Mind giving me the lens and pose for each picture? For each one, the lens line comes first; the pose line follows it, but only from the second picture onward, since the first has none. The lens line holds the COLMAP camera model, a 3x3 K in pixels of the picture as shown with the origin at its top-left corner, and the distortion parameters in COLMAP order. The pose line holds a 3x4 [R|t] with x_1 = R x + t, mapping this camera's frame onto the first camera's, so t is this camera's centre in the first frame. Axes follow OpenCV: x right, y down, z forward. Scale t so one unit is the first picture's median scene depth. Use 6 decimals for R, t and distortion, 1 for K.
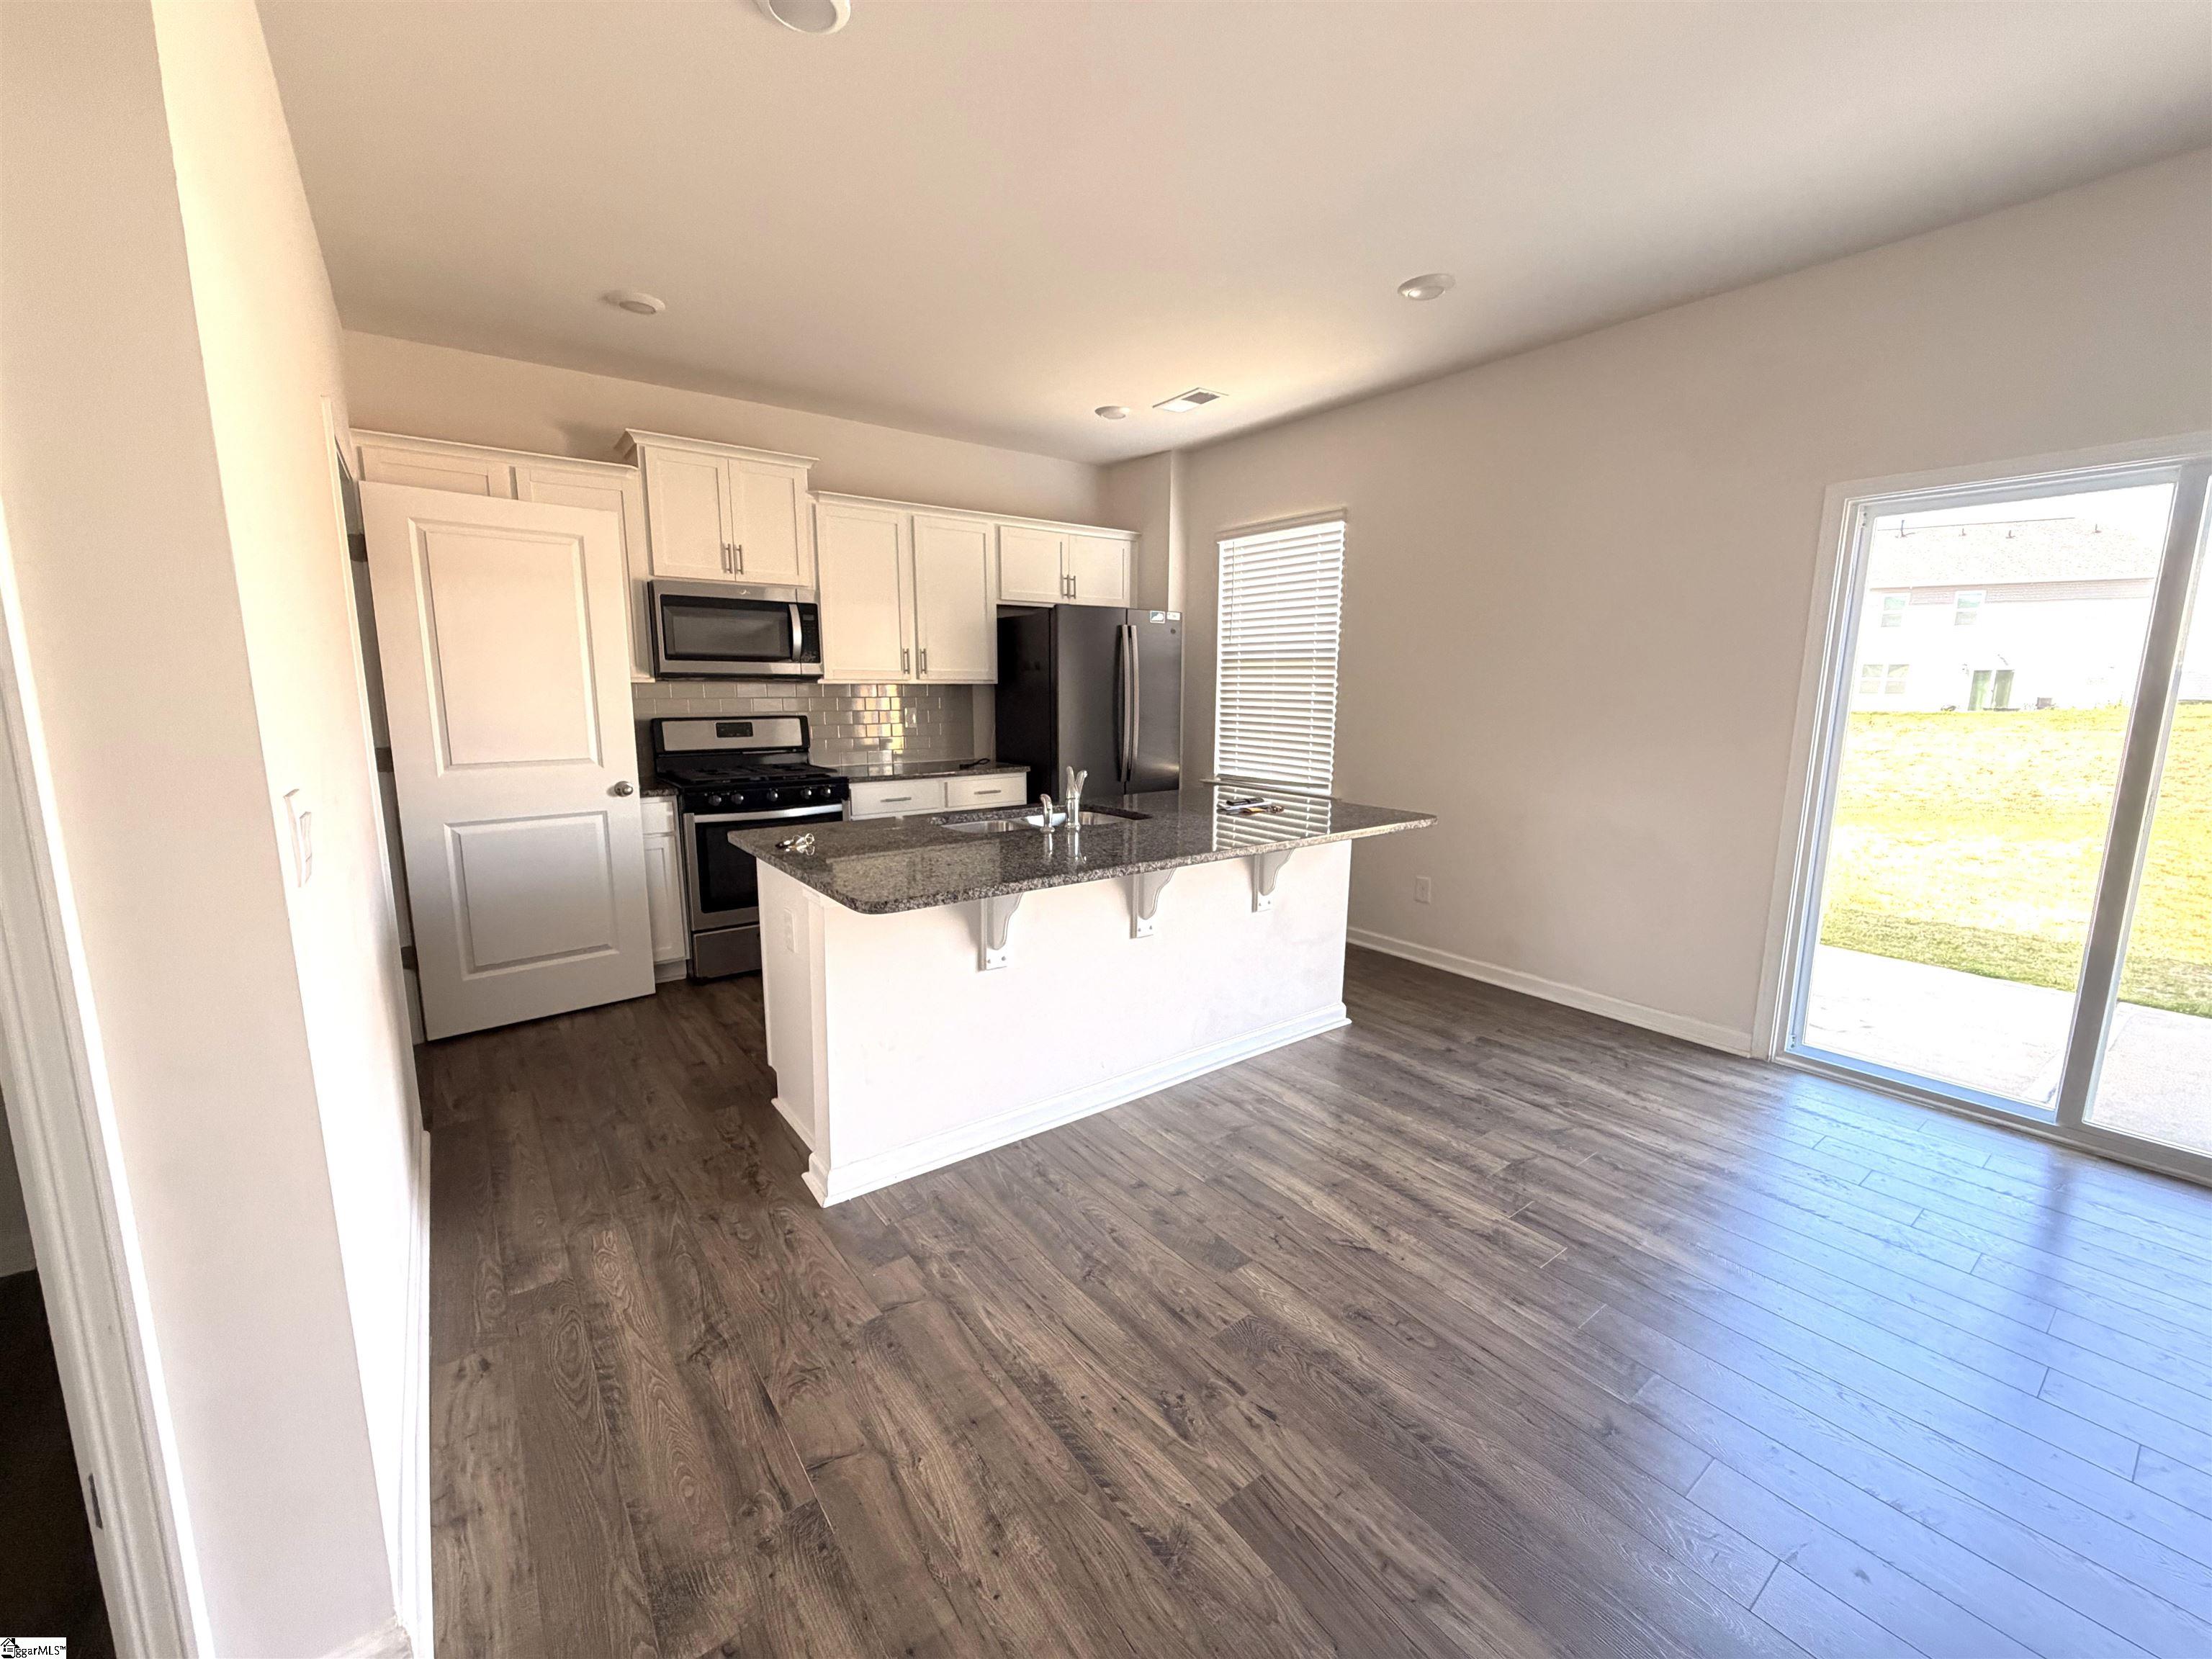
lens RADIAL K [[882.2, 0, 1100.1], [0, 882.2, 828.5], [0, 0, 1]] dist [0.000298, 0.000185]
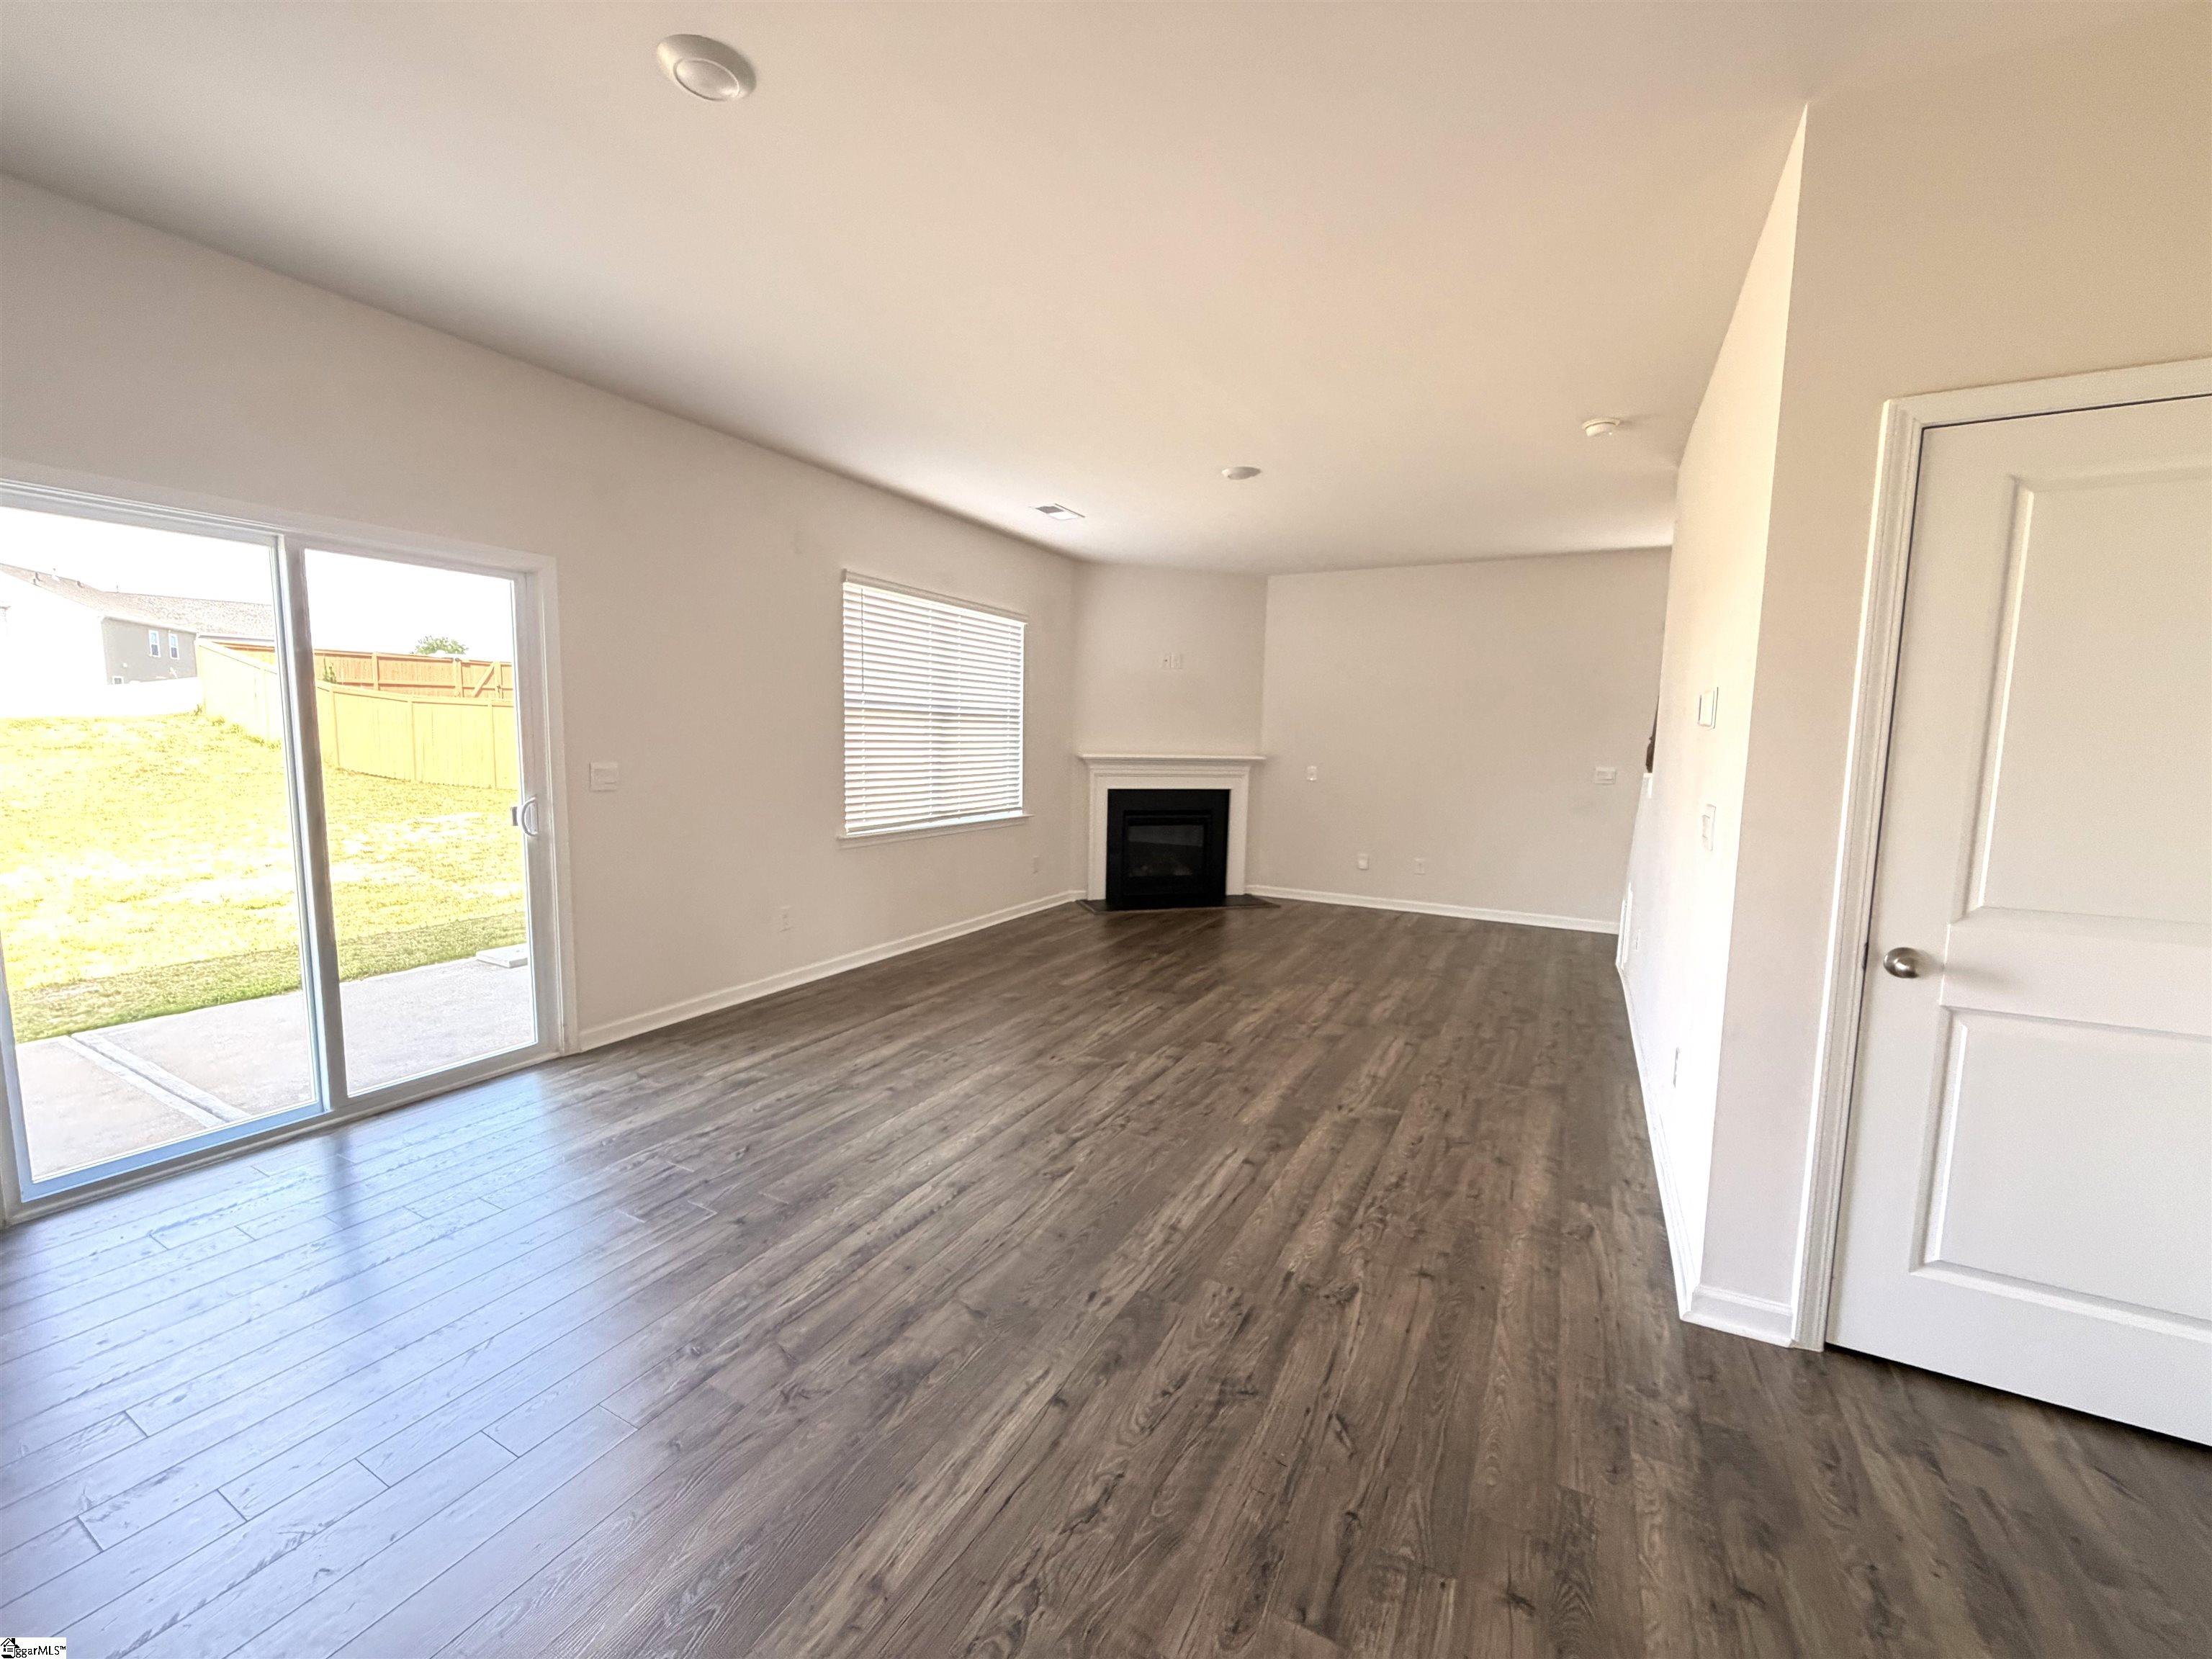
lens RADIAL K [[882.2, 0, 1100.1], [0, 882.2, 828.5], [0, 0, 1]] dist [0.000298, 0.000185]
pose [[-0.423104, -0.108639, 0.899544, -0.201008], [0.127390, 0.975793, 0.177766, -0.059507], [-0.897081, 0.189806, -0.399023, 0.339716]]
